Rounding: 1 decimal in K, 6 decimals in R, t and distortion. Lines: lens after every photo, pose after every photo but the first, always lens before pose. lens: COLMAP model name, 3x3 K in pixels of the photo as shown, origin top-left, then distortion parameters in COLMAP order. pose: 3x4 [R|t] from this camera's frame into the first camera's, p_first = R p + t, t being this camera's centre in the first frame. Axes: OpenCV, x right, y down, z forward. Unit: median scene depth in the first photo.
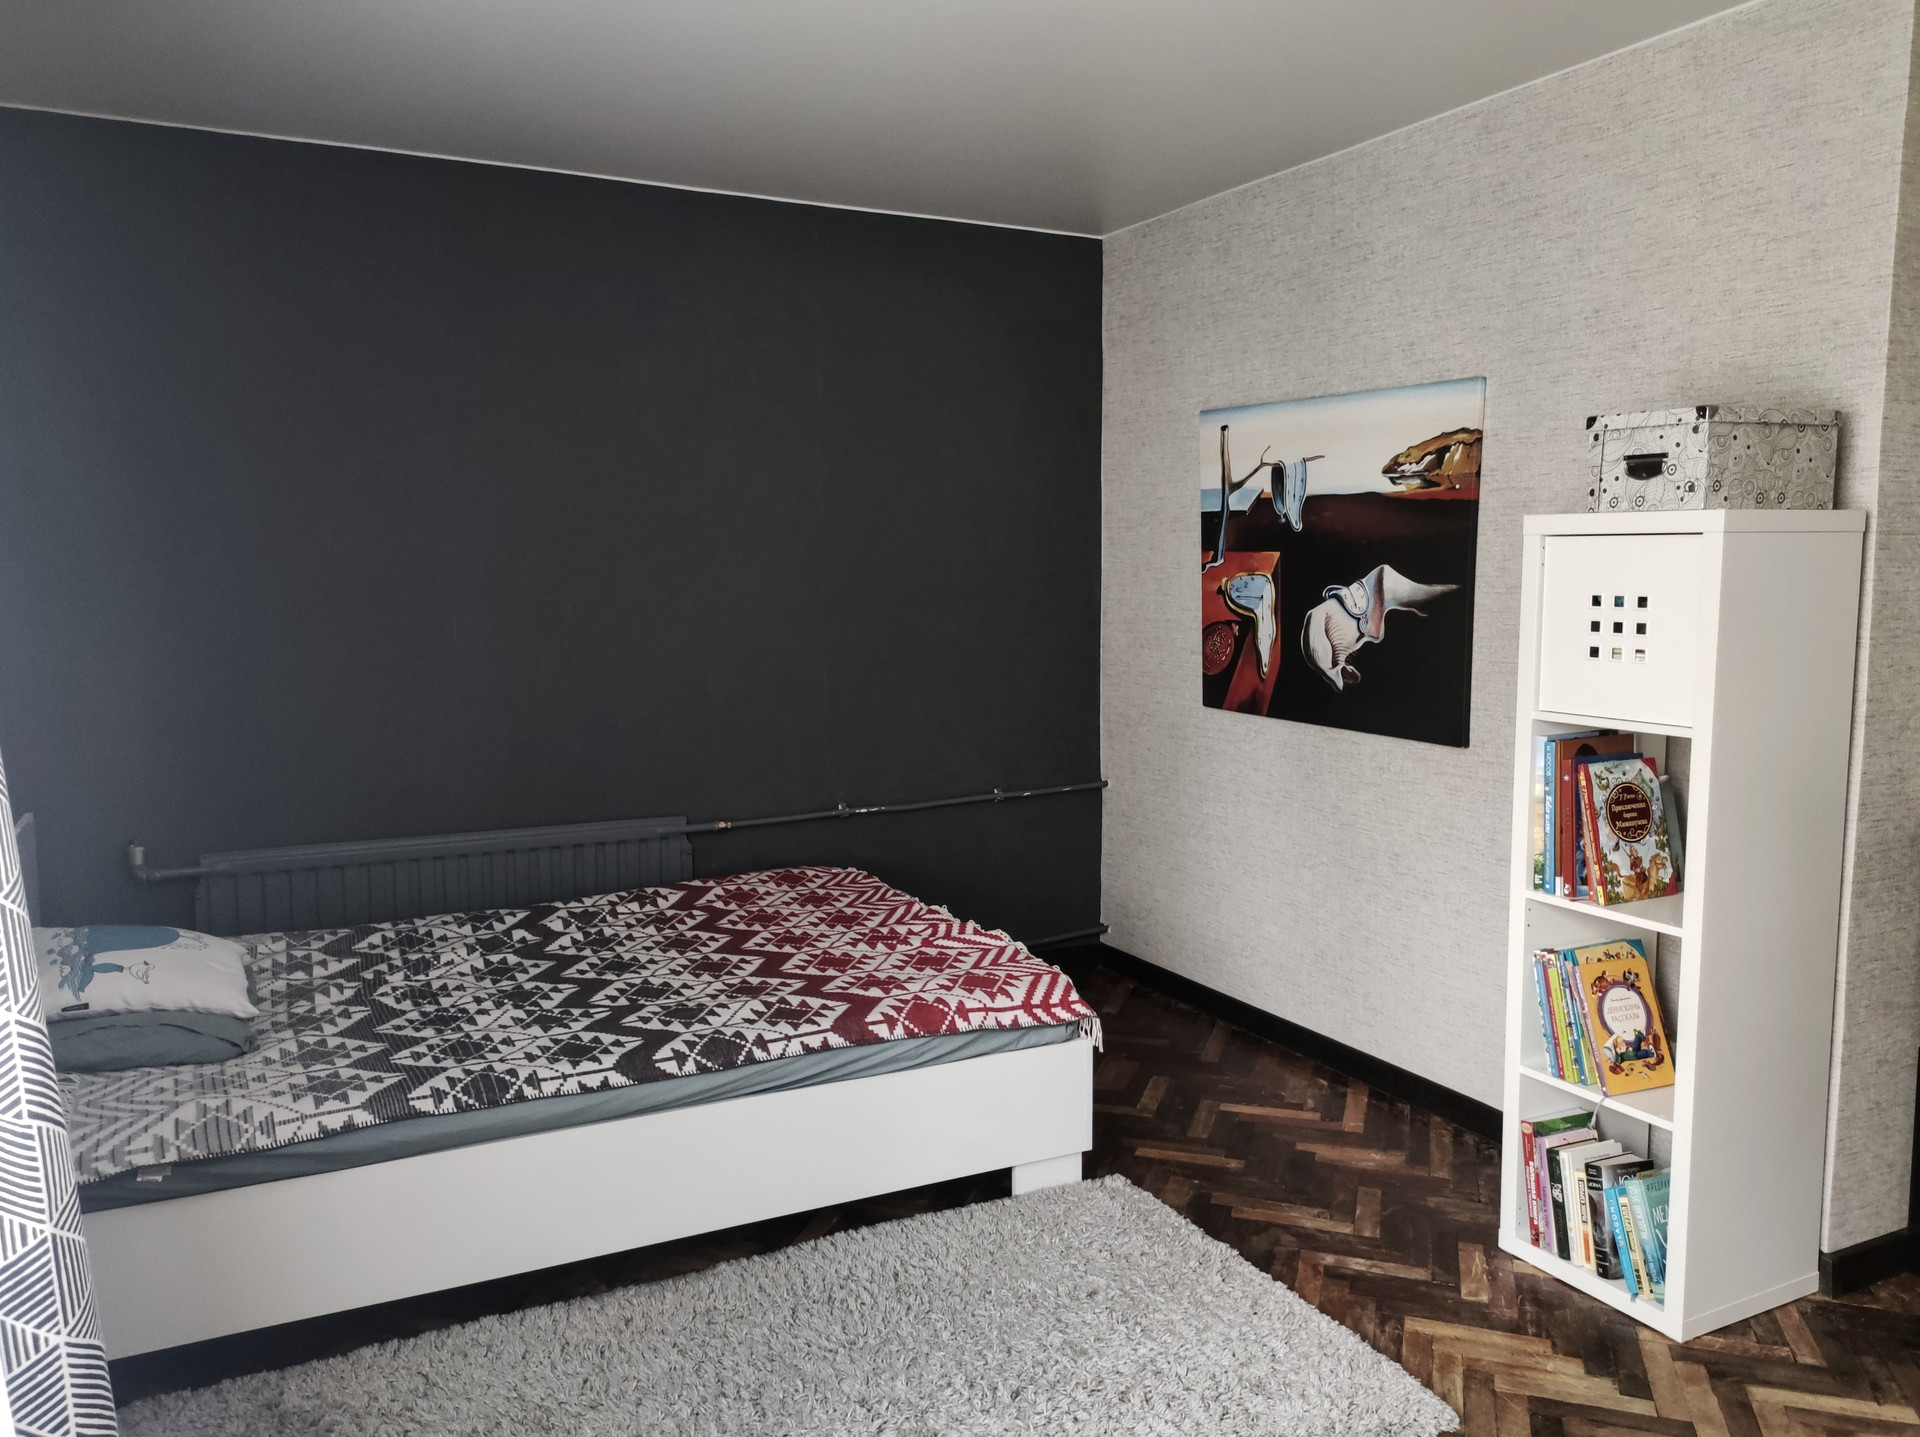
lens RADIAL K [[1454.1, 0, 978.3], [0, 1454.1, 721.2], [0, 0, 1]] dist [0.045167, -0.043982]
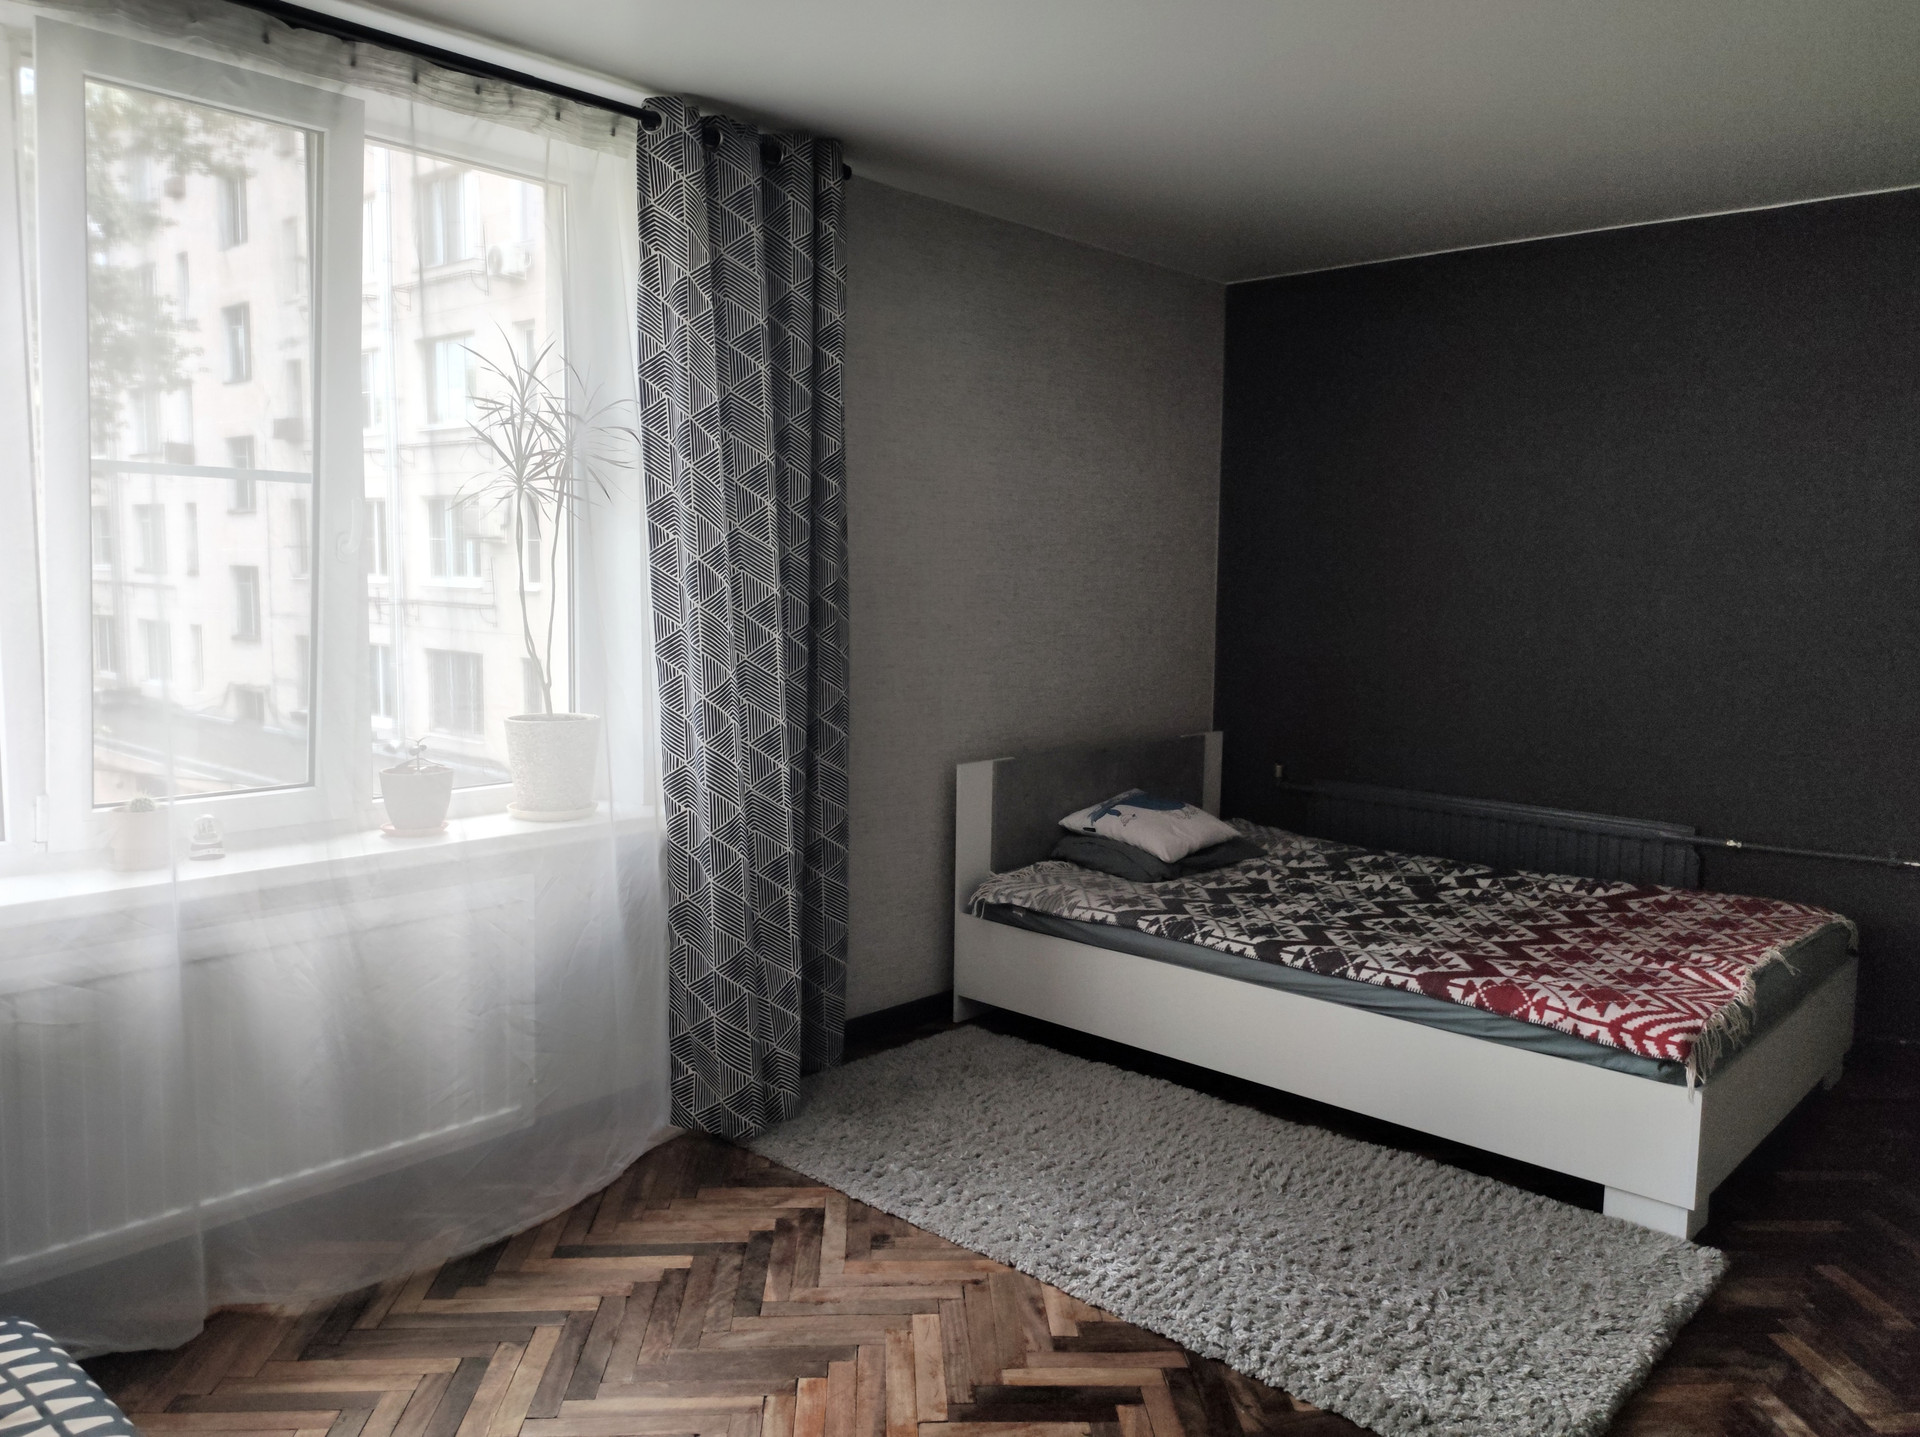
lens RADIAL K [[1454.1, 0, 970.9], [0, 1454.1, 722.6], [0, 0, 1]] dist [0.045167, -0.043982]
pose [[0.346276, 0.107416, -0.931963, 0.652723], [-0.114305, 0.990852, 0.071733, -0.025884], [0.931143, 0.081689, 0.355387, 0.181371]]
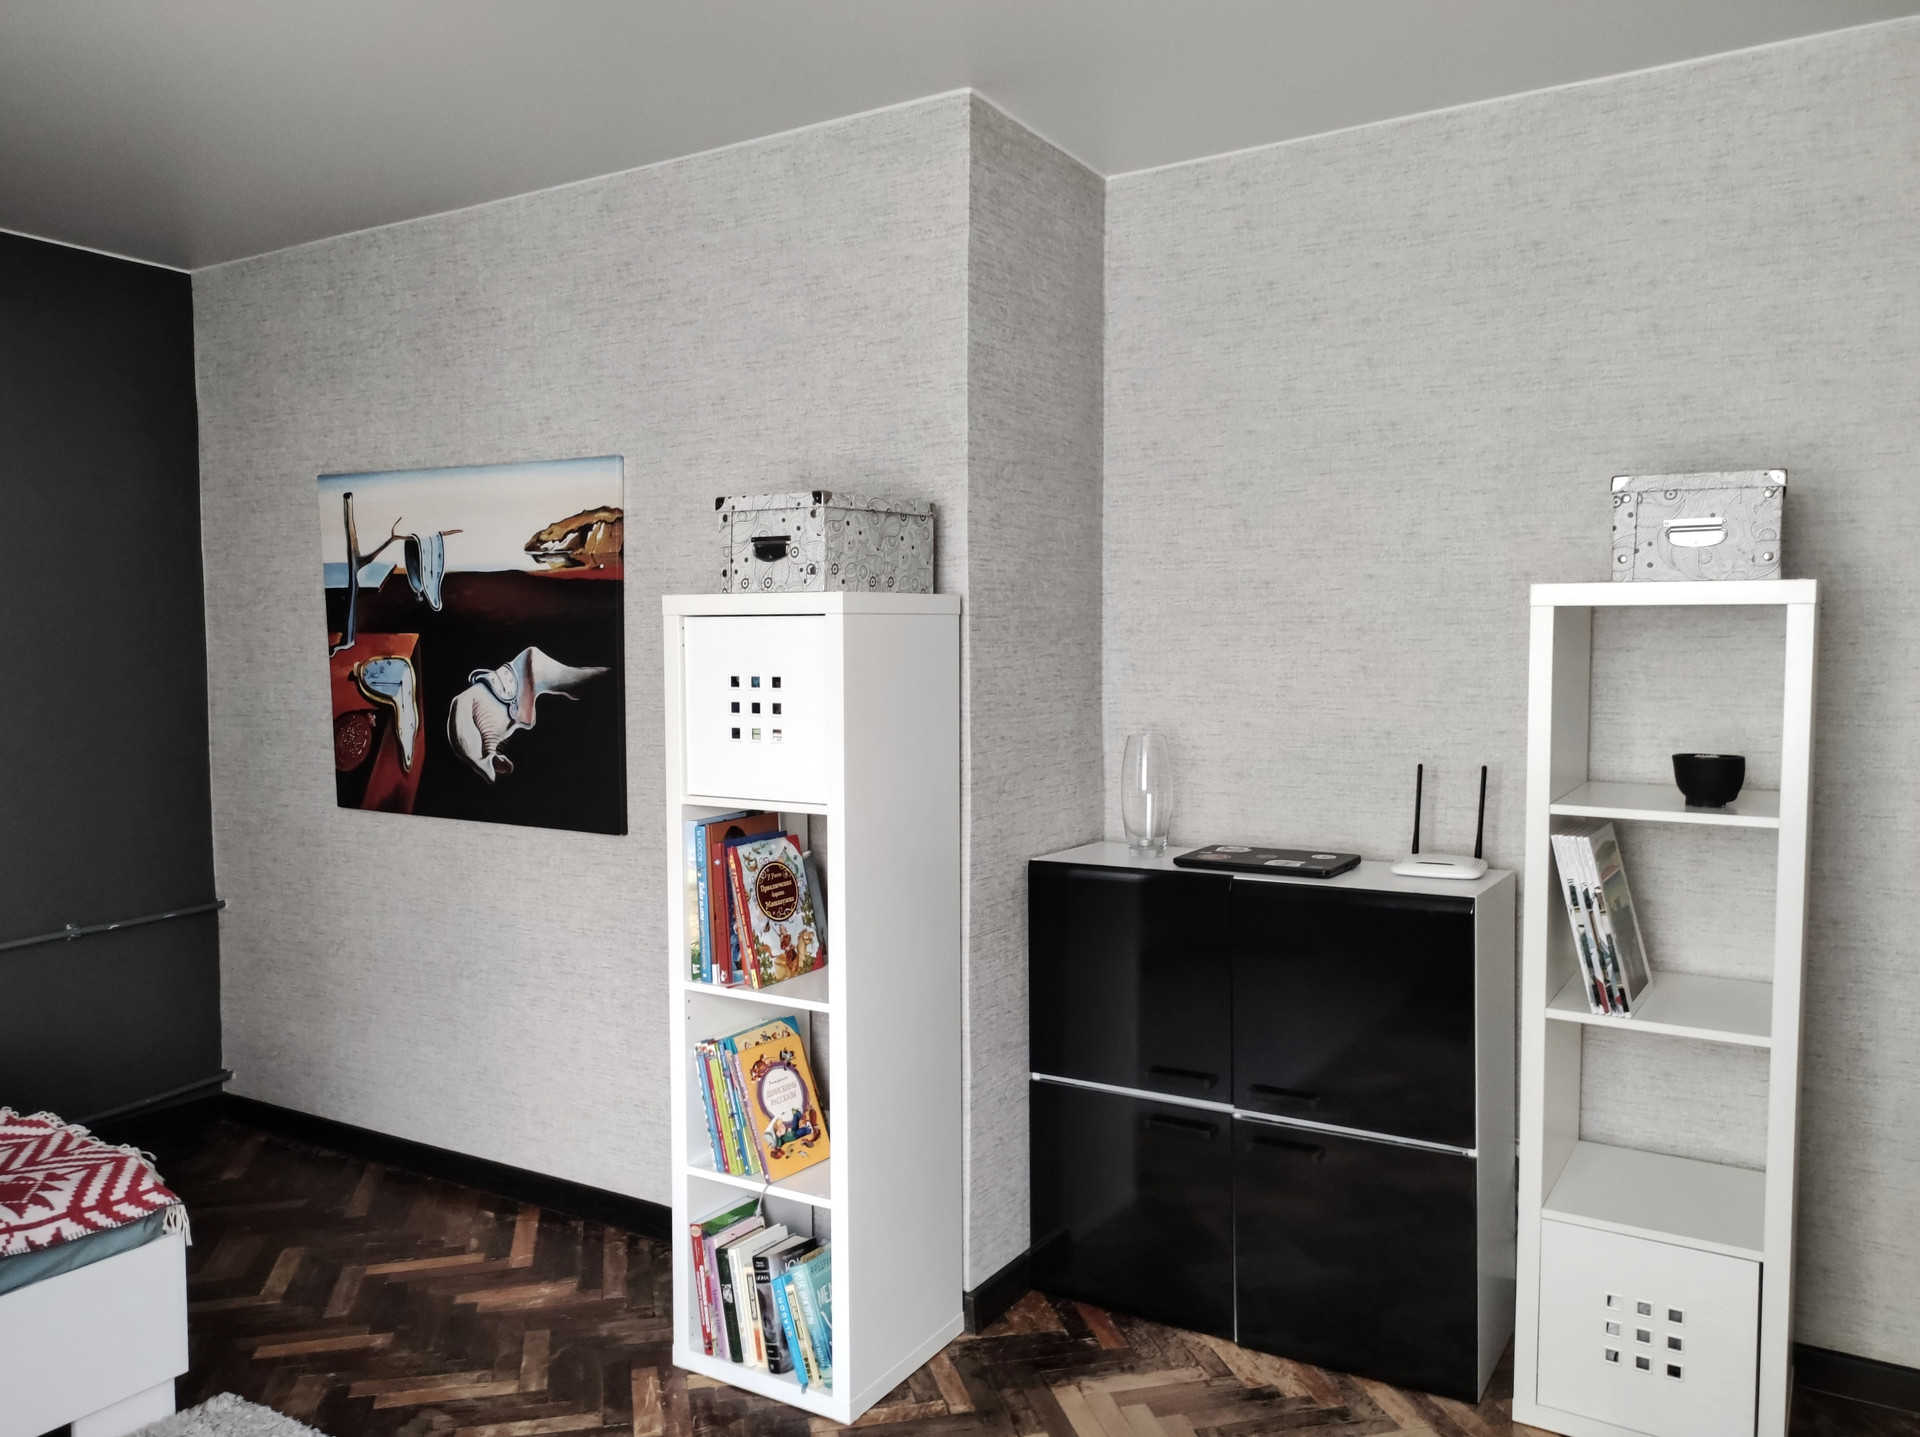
lens RADIAL K [[1454.1, 0, 945.2], [0, 1454.1, 726.5], [0, 0, 1]] dist [0.045167, -0.043982]
pose [[0.865279, -0.031536, 0.500298, 0.041789], [0.058656, 0.997533, -0.038567, -0.004352], [-0.497848, 0.062717, 0.864994, 0.062811]]
